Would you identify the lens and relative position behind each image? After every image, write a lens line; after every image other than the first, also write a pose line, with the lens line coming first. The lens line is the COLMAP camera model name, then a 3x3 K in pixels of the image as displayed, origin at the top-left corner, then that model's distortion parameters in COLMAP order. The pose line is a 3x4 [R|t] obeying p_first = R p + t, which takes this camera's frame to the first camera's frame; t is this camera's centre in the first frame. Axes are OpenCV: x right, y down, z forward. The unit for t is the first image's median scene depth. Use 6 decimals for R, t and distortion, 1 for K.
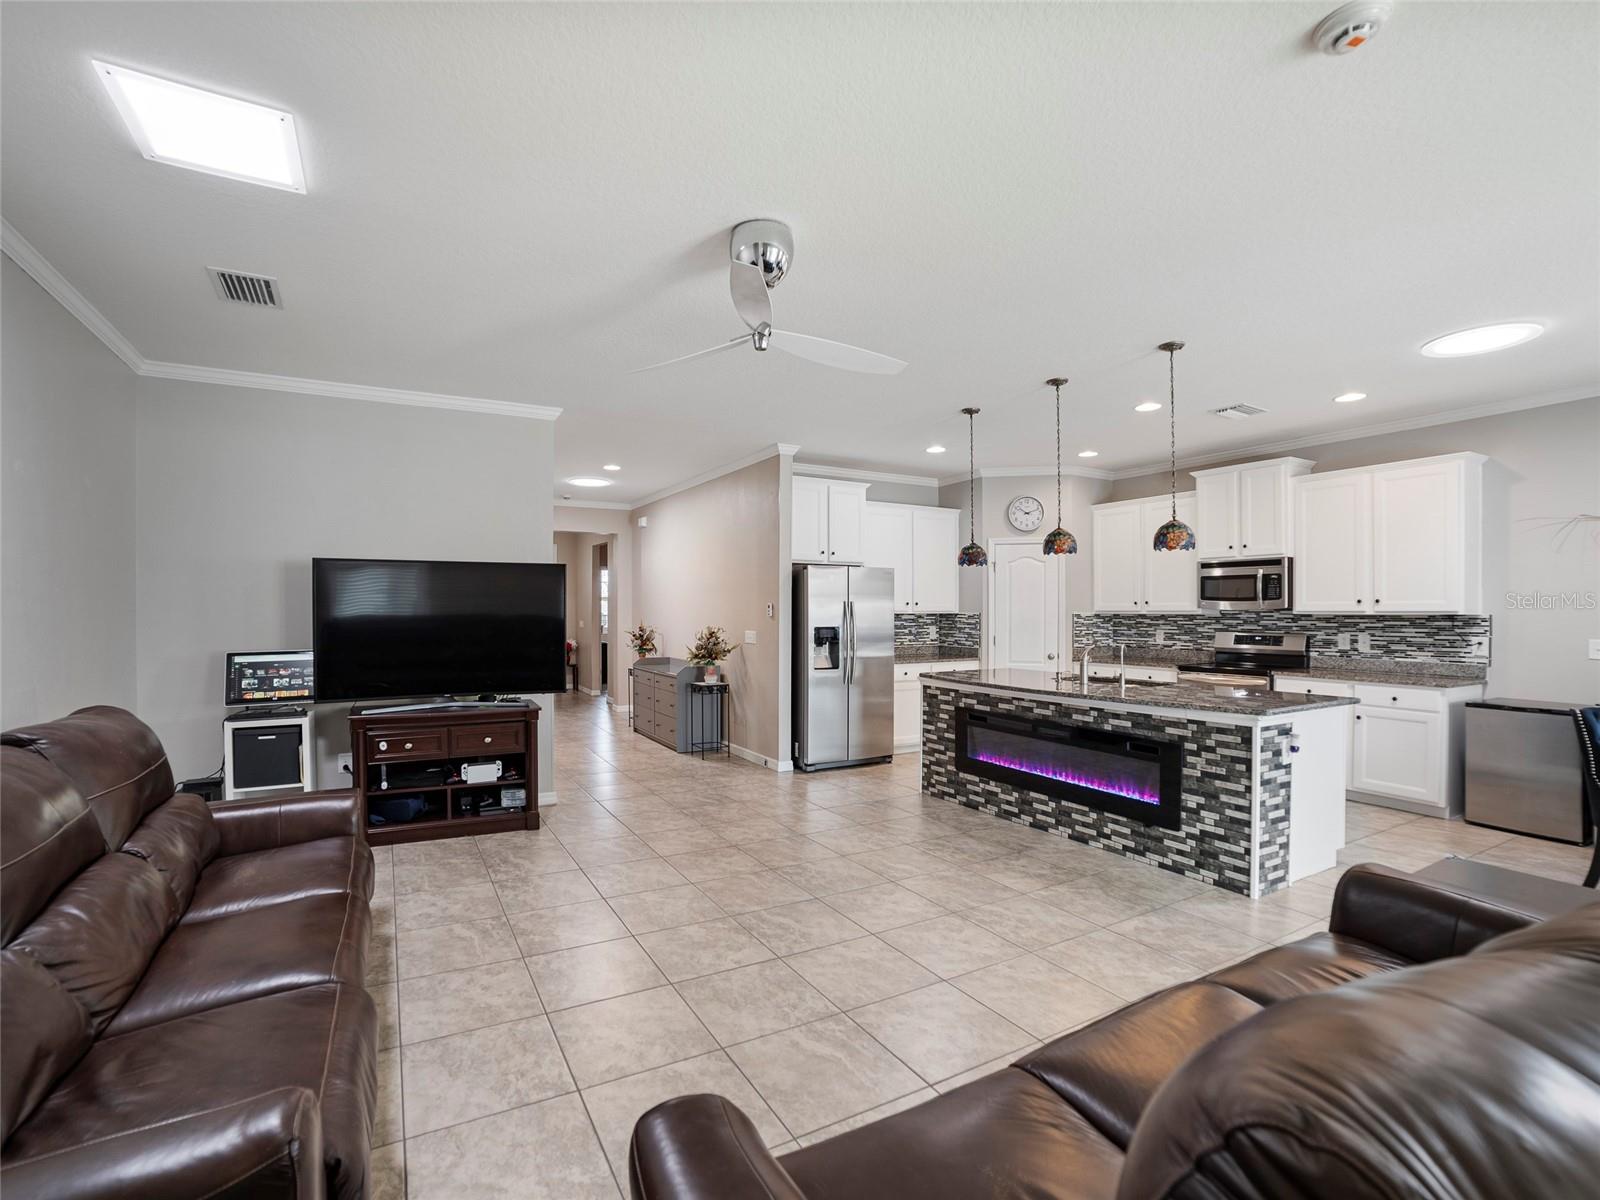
lens RADIAL K [[734.8, 0, 770.9], [0, 734.8, 608.9], [0, 0, 1]] dist [-0.092171, 0.036094]
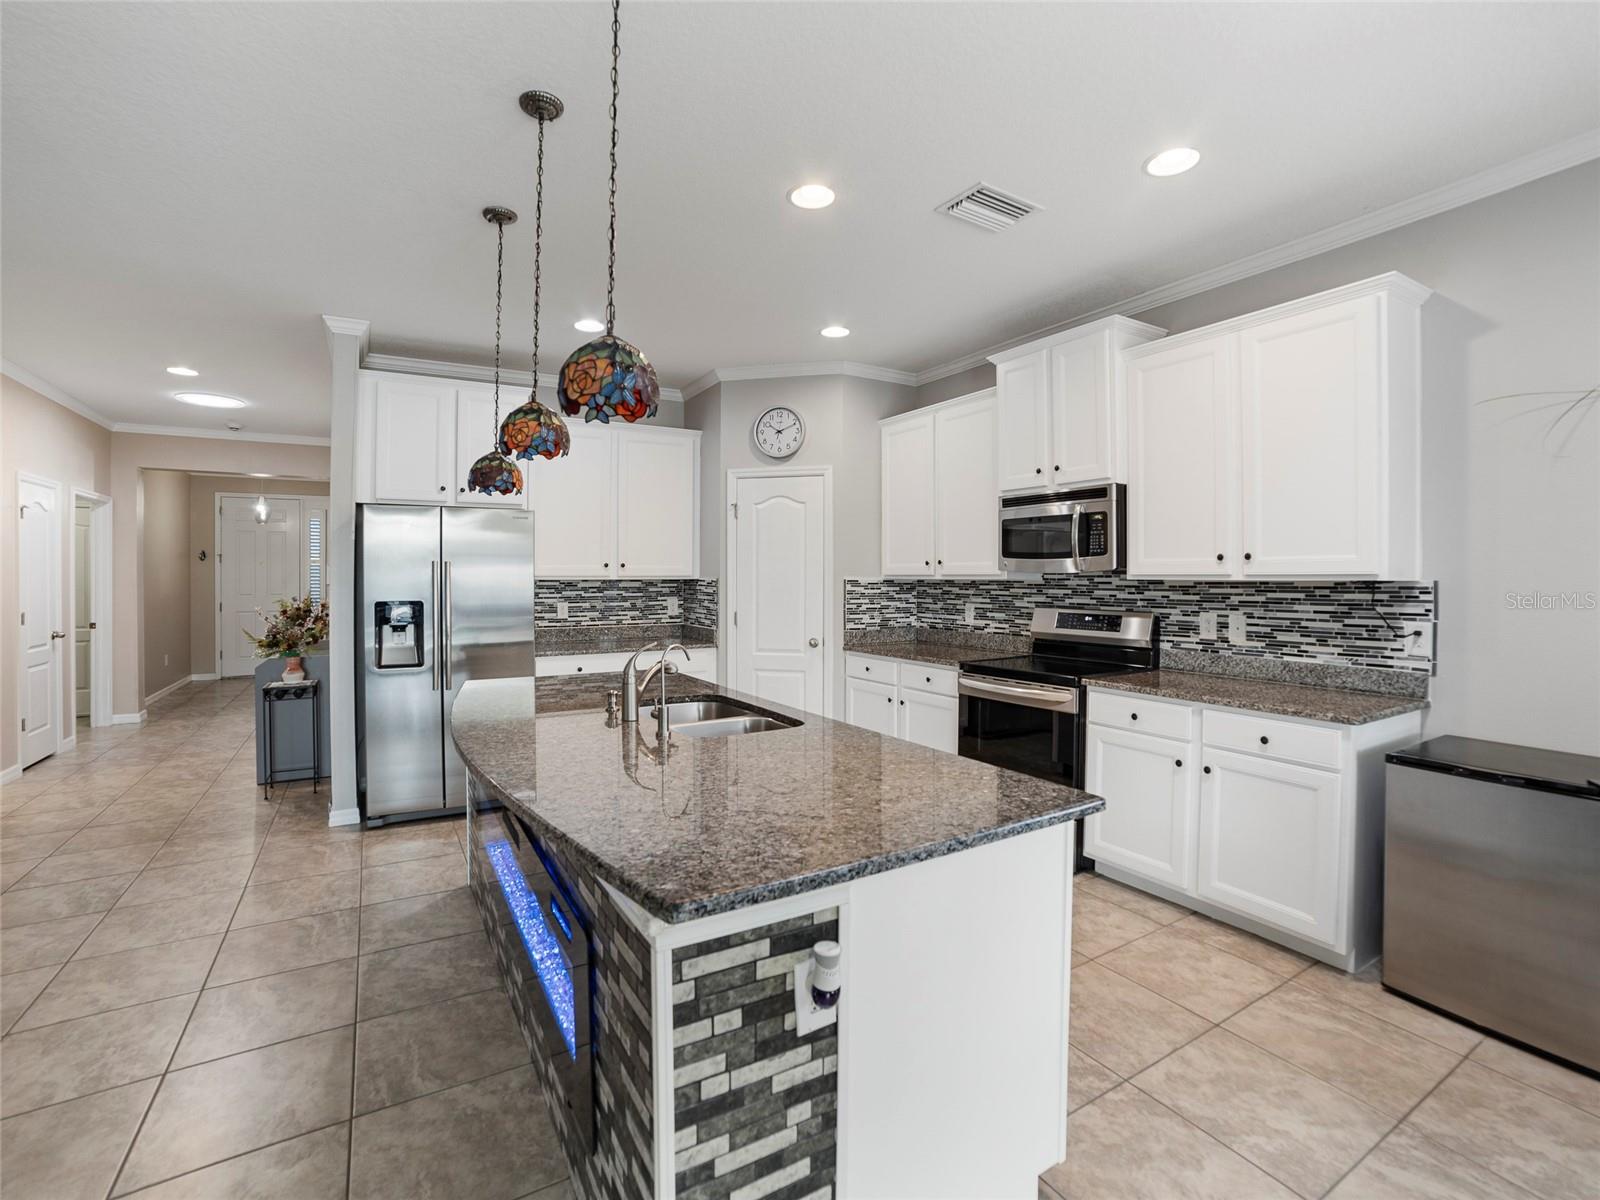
lens RADIAL K [[730.0, 0, 802.6], [0, 730.0, 578.6], [0, 0, 1]] dist [-0.092874, 0.034197]
pose [[0.998691, -0.001518, 0.051131, 0.434751], [0.001238, 0.999984, 0.005517, 0.002649], [-0.051139, -0.005447, 0.998677, 0.408651]]
